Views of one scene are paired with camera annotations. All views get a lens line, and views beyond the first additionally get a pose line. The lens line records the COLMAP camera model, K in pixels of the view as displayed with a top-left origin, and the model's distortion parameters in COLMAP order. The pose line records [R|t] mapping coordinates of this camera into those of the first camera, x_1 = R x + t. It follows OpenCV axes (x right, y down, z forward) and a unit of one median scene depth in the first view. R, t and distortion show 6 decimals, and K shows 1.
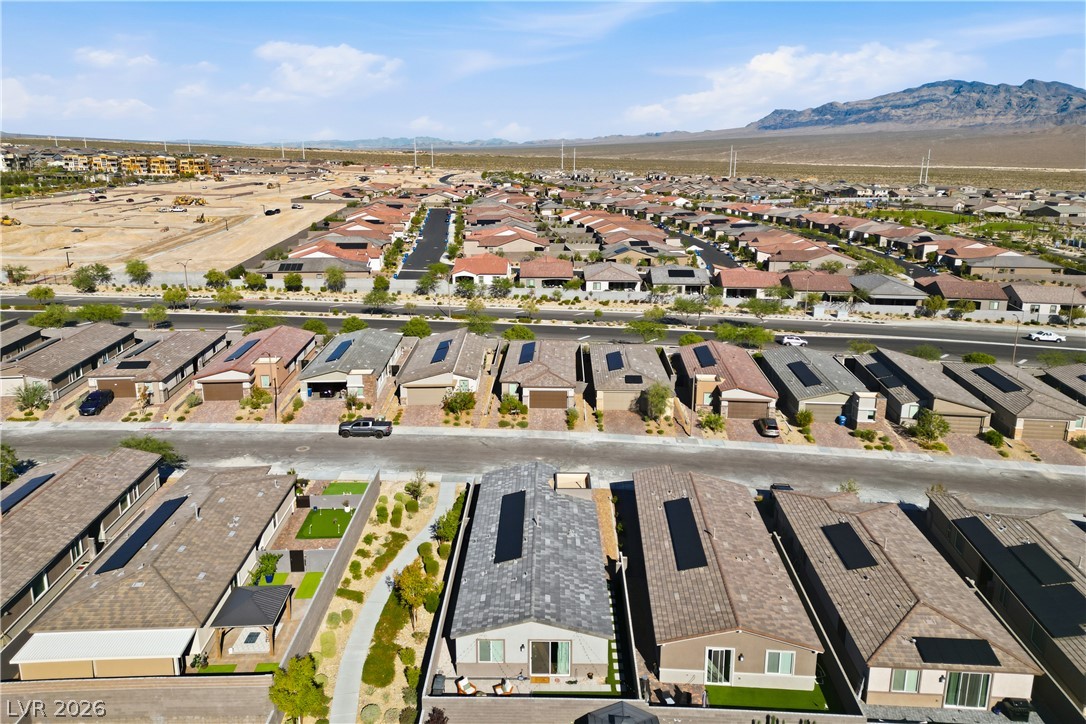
lens RADIAL K [[733.6, 0, 533.3], [0, 733.6, 362.8], [0, 0, 1]] dist [0.077415, -0.017296]
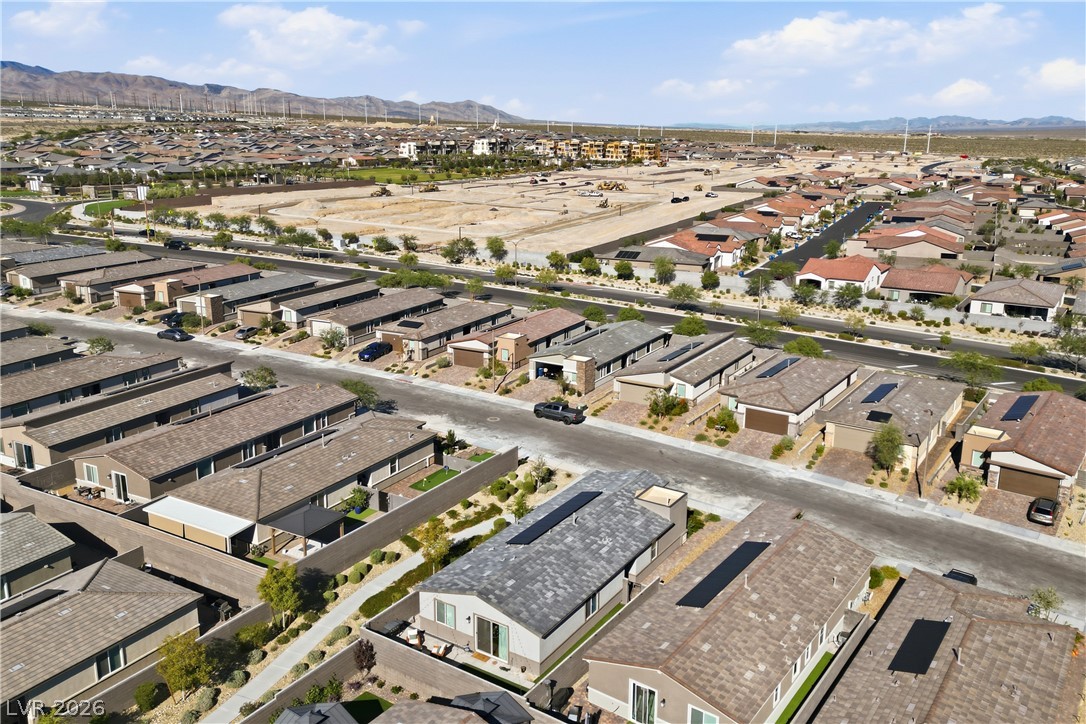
lens RADIAL K [[827.2, 0, 544.9], [0, 827.2, 366.9], [0, 0, 1]] dist [0.110909, -0.027707]
pose [[0.855412, 0.148395, -0.496234, 0.300802], [-0.152249, 0.987793, 0.032945, -0.006316], [0.495066, 0.047370, 0.867563, 0.019560]]
